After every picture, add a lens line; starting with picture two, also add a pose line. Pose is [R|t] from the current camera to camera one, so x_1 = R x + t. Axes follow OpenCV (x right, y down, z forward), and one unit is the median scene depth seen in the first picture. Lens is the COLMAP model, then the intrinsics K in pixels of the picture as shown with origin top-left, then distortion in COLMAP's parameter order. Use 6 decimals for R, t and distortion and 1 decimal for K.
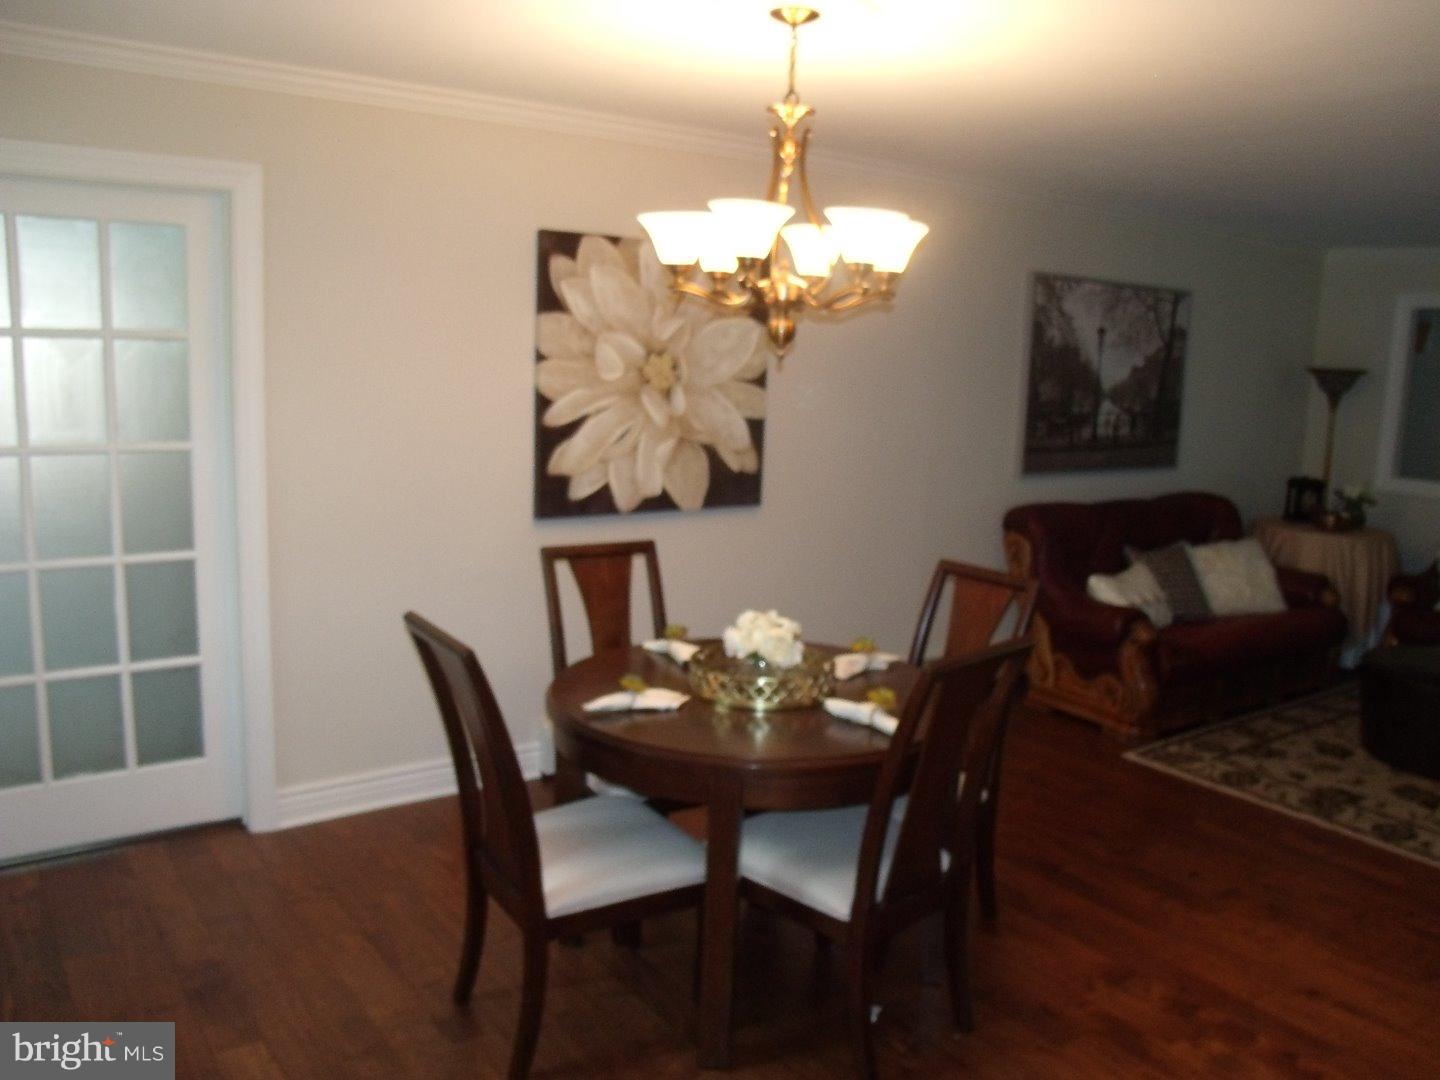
lens RADIAL K [[1160.5, 0, 715.5], [0, 1160.5, 536.0], [0, 0, 1]] dist [-0.129218, 0.069576]
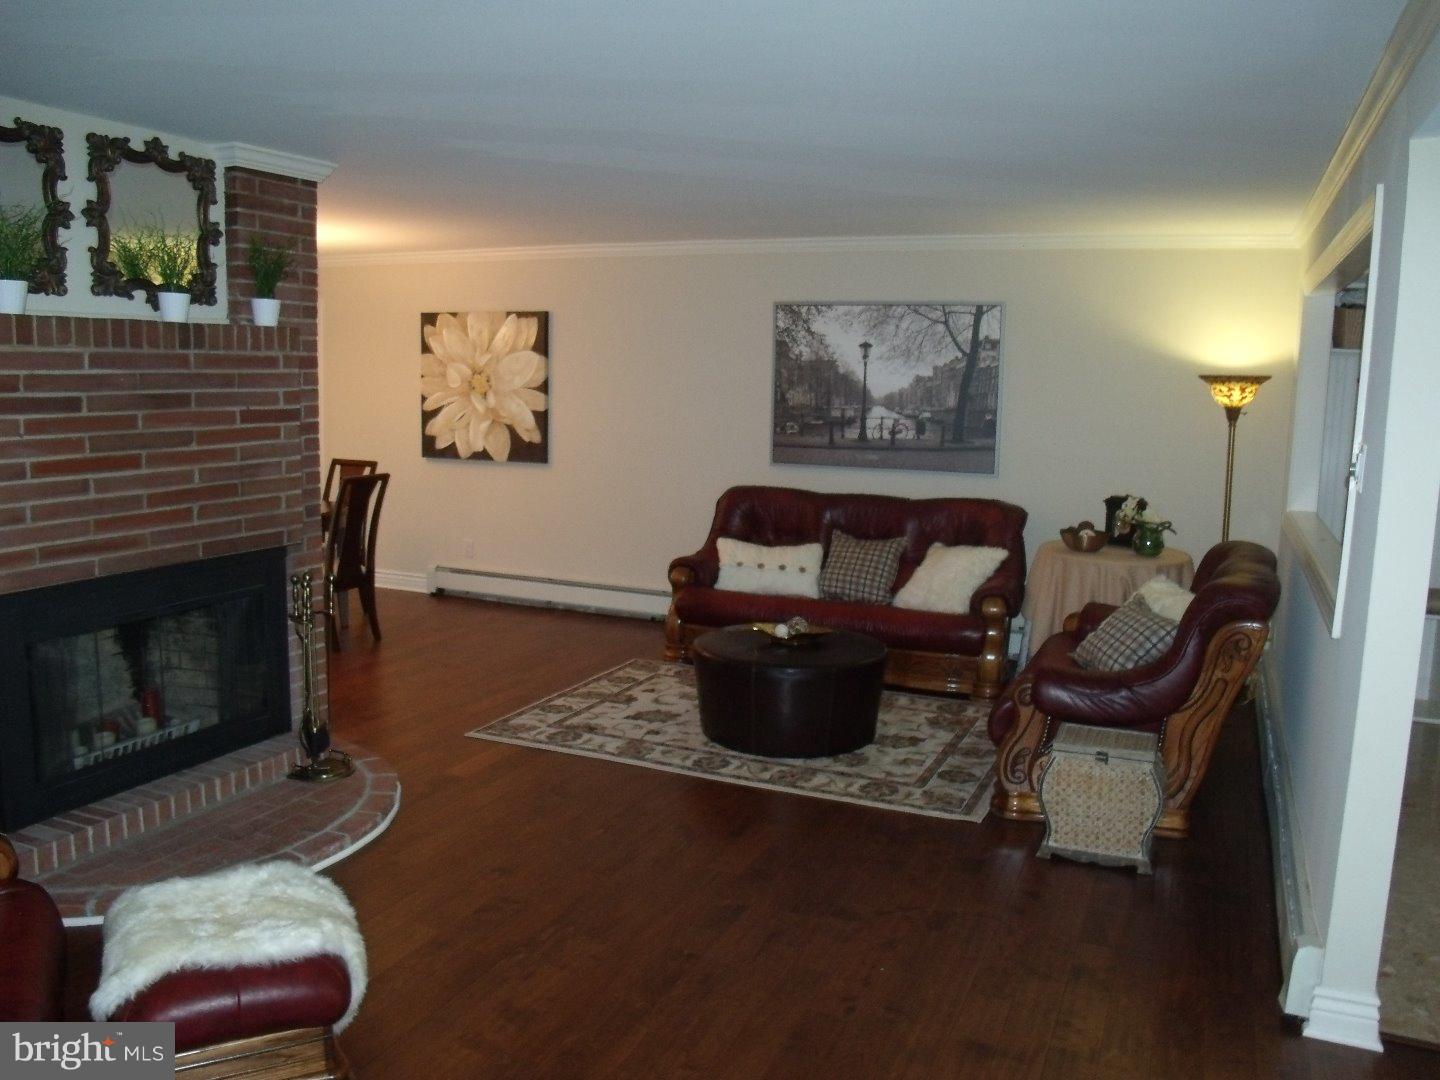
lens RADIAL K [[1160.5, 0, 726.2], [0, 1160.5, 536.5], [0, 0, 1]] dist [-0.129218, 0.069576]
pose [[0.516536, 0.089232, -0.851603, 1.545116], [-0.137834, 0.990250, 0.020156, 0.007119], [0.845099, 0.106969, 0.523799, 0.359030]]
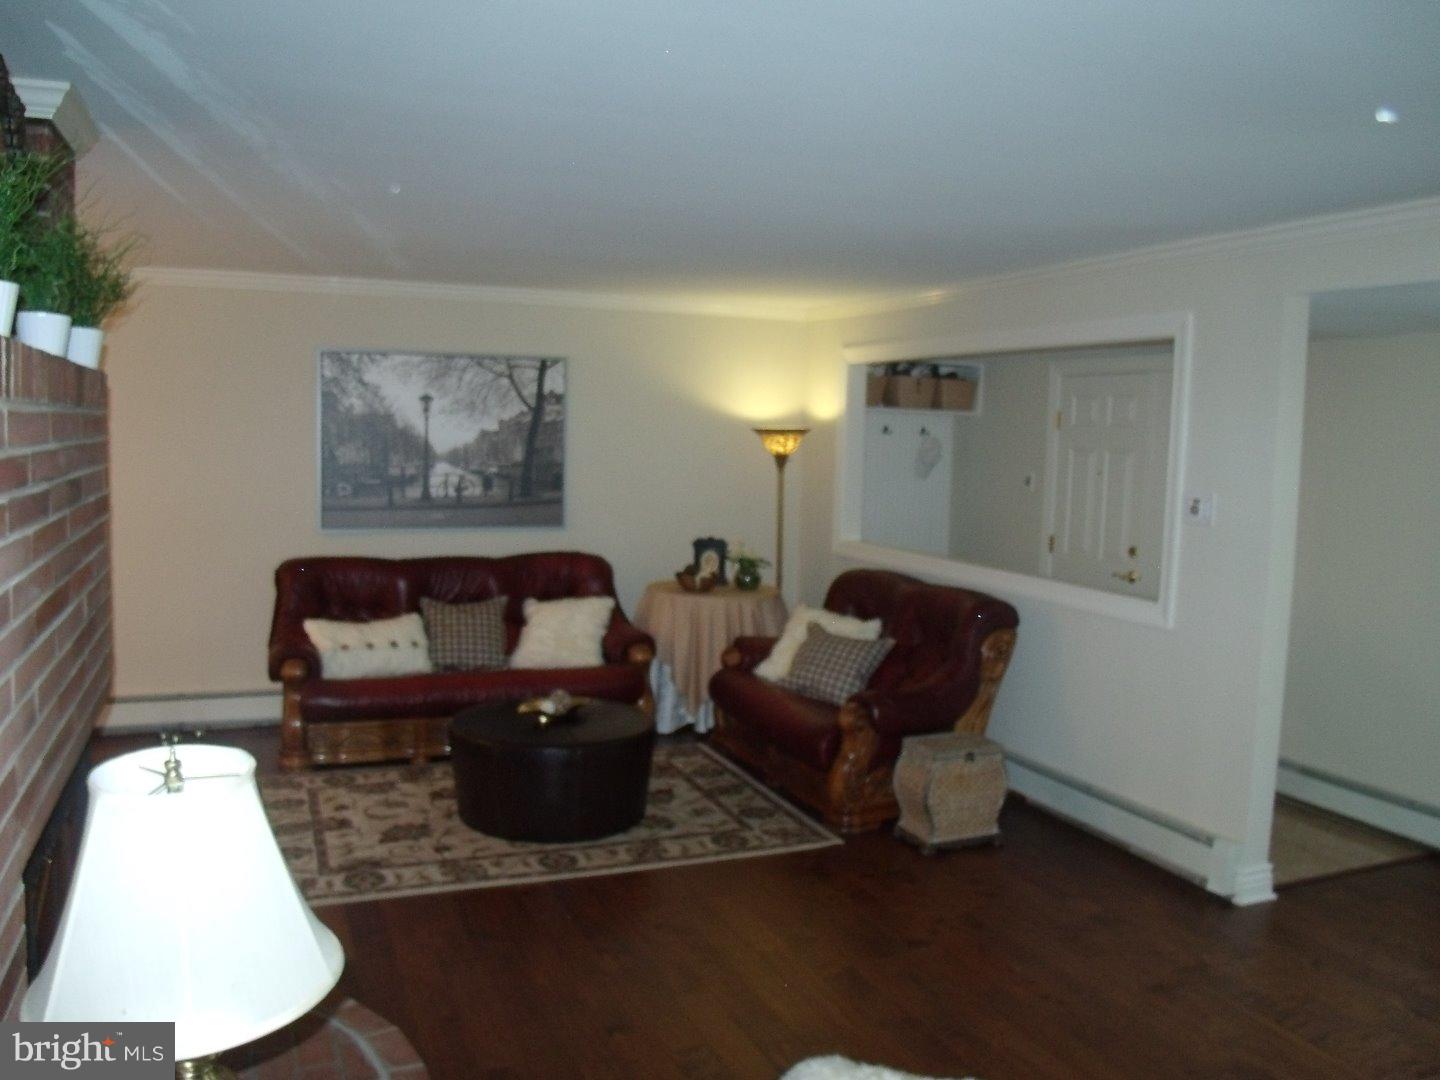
lens RADIAL K [[1160.5, 0, 721.5], [0, 1160.5, 538.3], [0, 0, 1]] dist [-0.129218, 0.069576]
pose [[0.974009, 0.003157, -0.226487, 1.041309], [-0.020779, 0.996932, -0.075461, 0.033823], [0.225554, 0.078206, 0.971087, 0.025182]]
